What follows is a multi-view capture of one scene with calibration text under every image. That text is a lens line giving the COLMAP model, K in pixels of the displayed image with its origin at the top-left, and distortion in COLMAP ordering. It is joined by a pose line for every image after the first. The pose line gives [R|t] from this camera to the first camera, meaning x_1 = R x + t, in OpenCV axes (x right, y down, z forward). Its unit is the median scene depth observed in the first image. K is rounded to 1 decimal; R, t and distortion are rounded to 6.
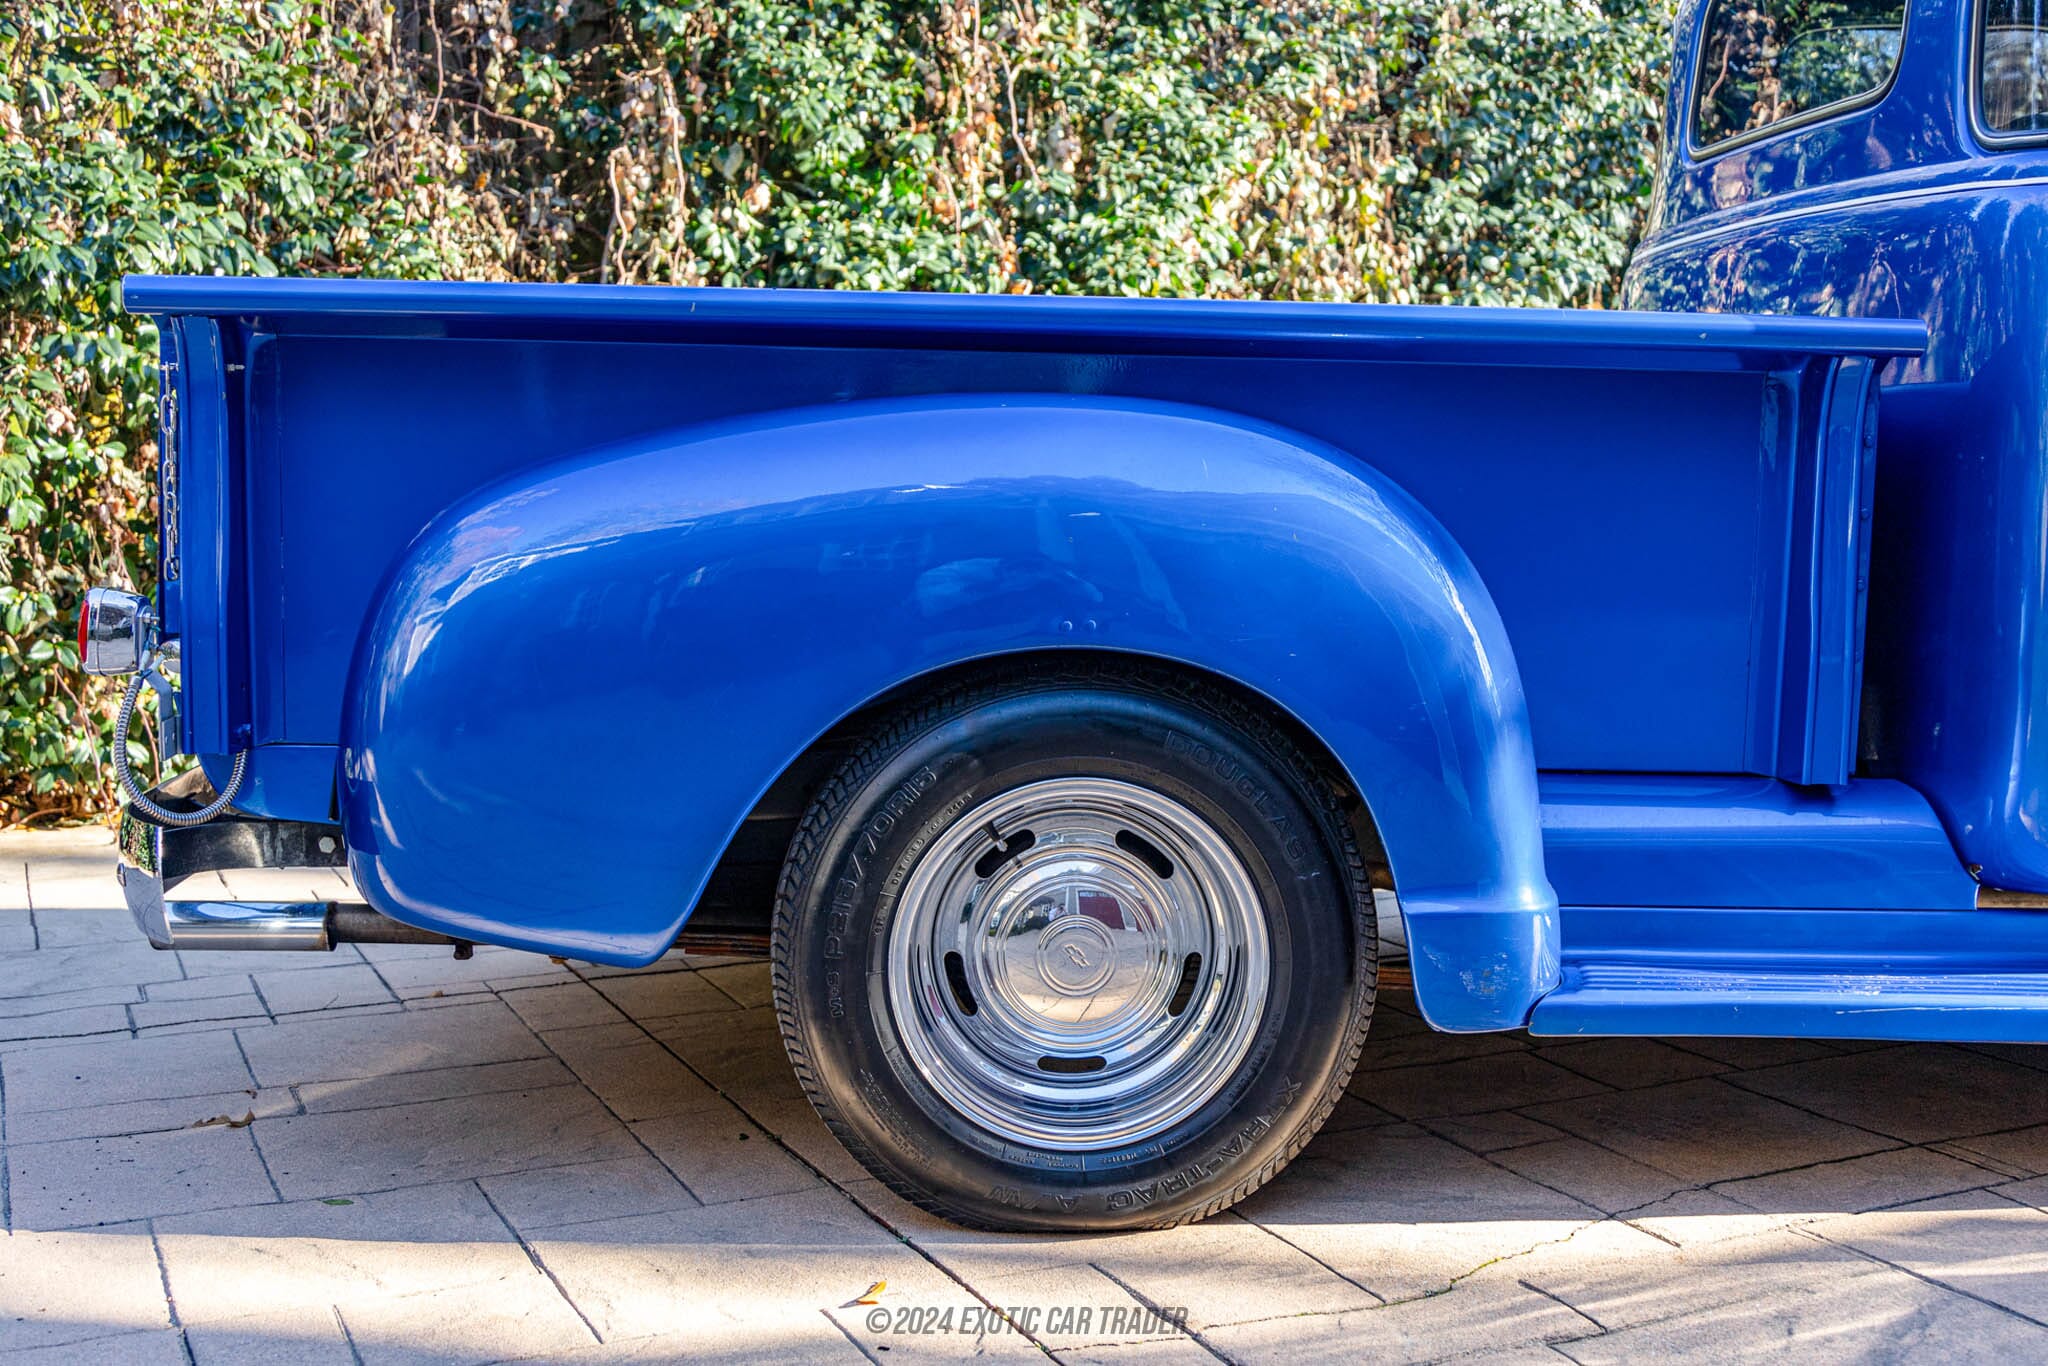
lens RADIAL K [[2288.4, 0, 990.0], [0, 2288.4, 719.0], [0, 0, 1]] dist [0.006877, 0.000000]
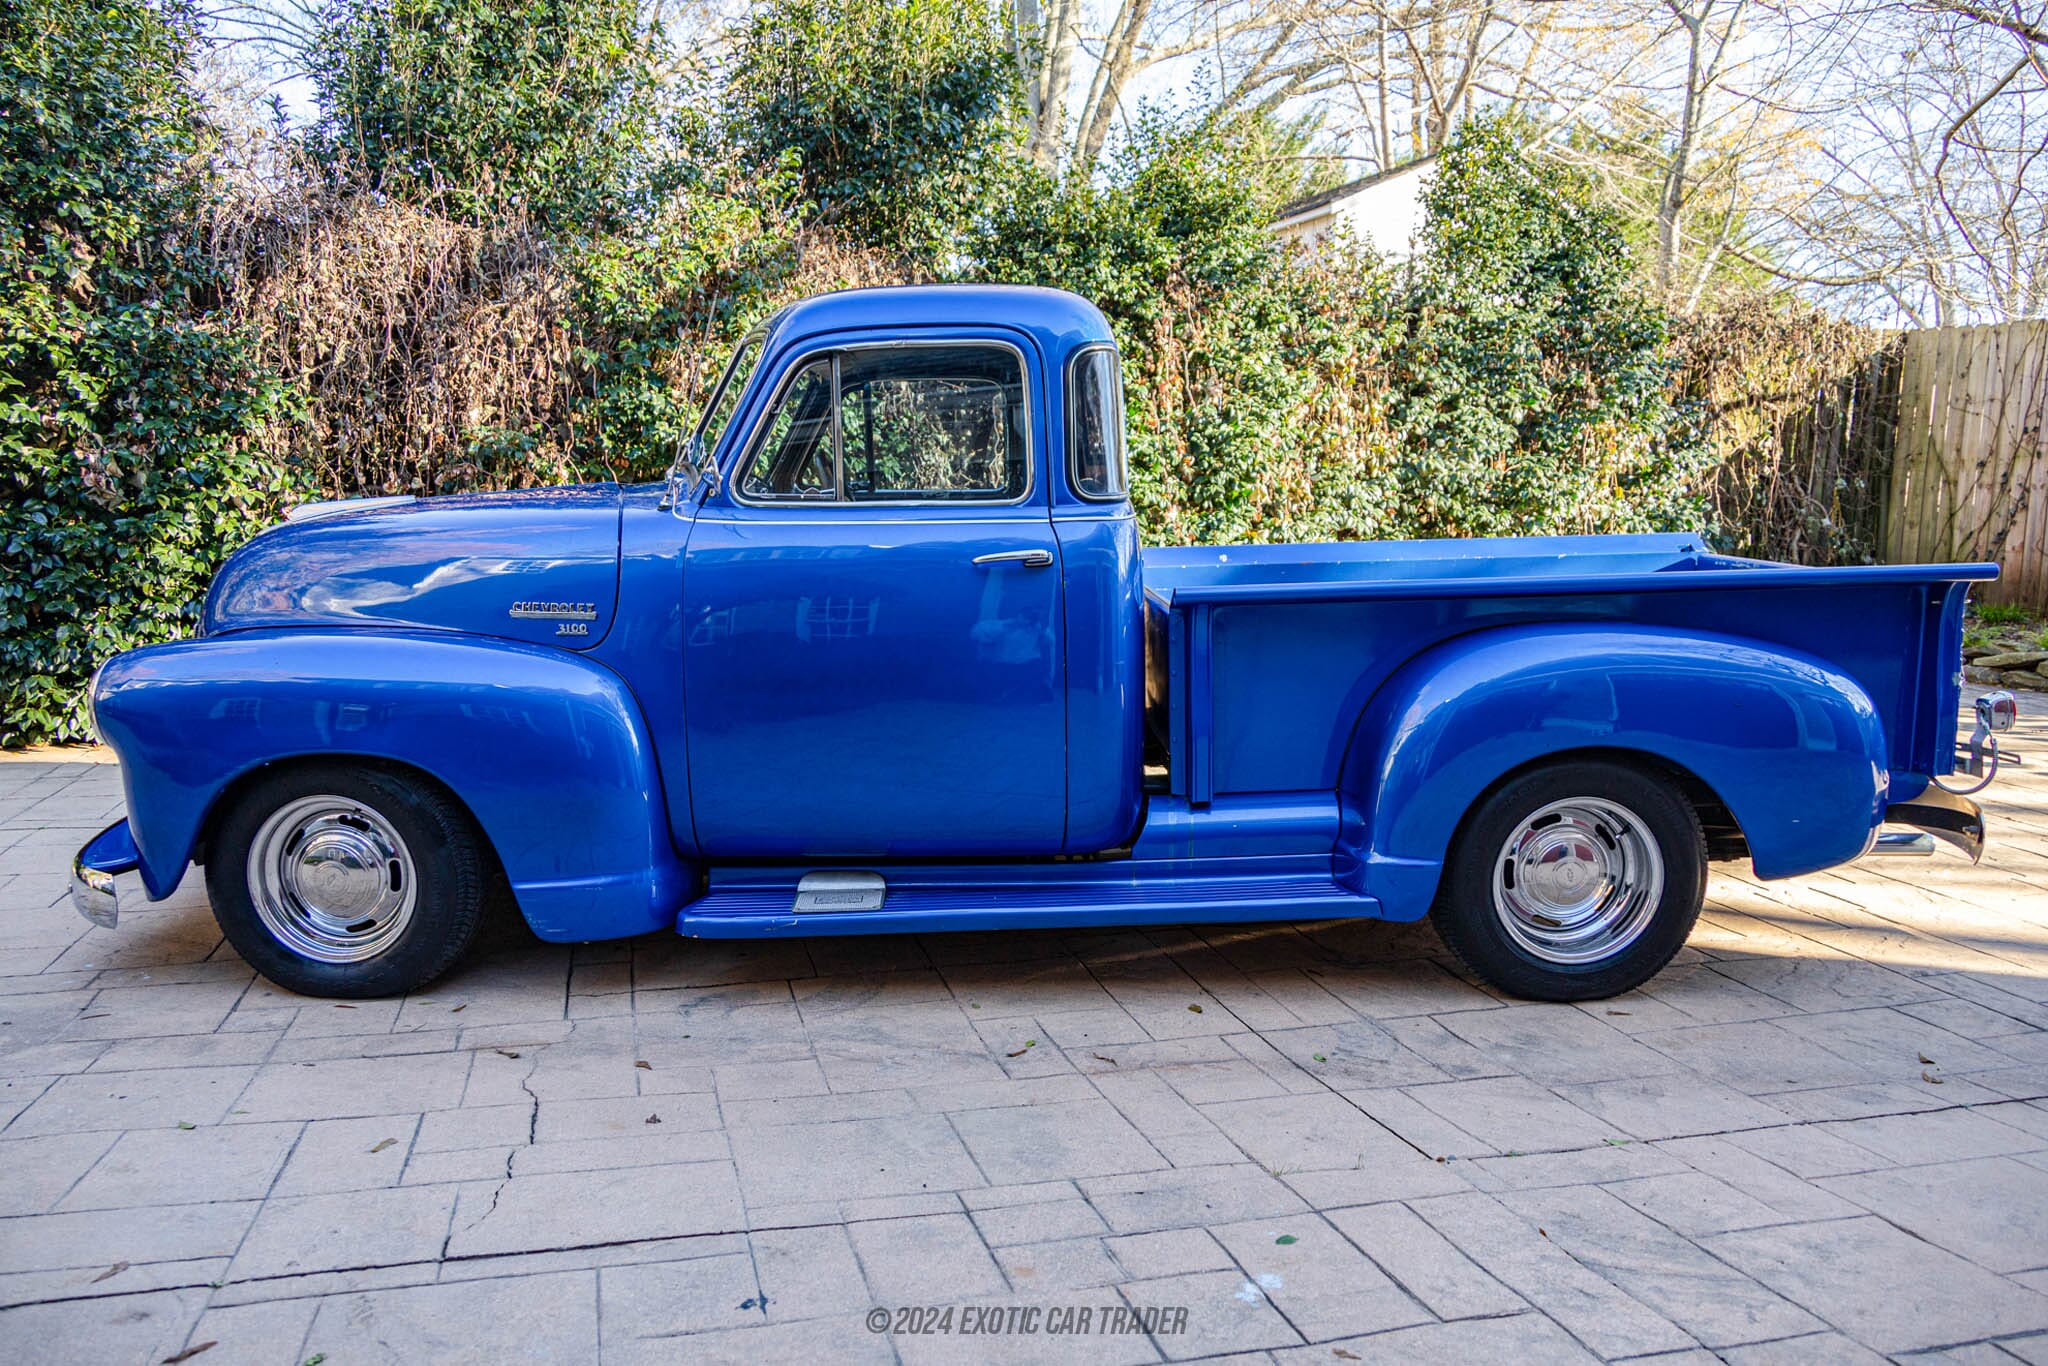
lens RADIAL K [[1440.0, 0, 1017.5], [0, 1440.0, 679.1], [0, 0, 1]] dist [0.009428, -0.006545]
pose [[0.989600, 0.040537, -0.138018, 0.048328], [-0.036281, 0.998790, 0.033215, -0.031369], [0.139197, -0.027862, 0.989873, -0.304666]]
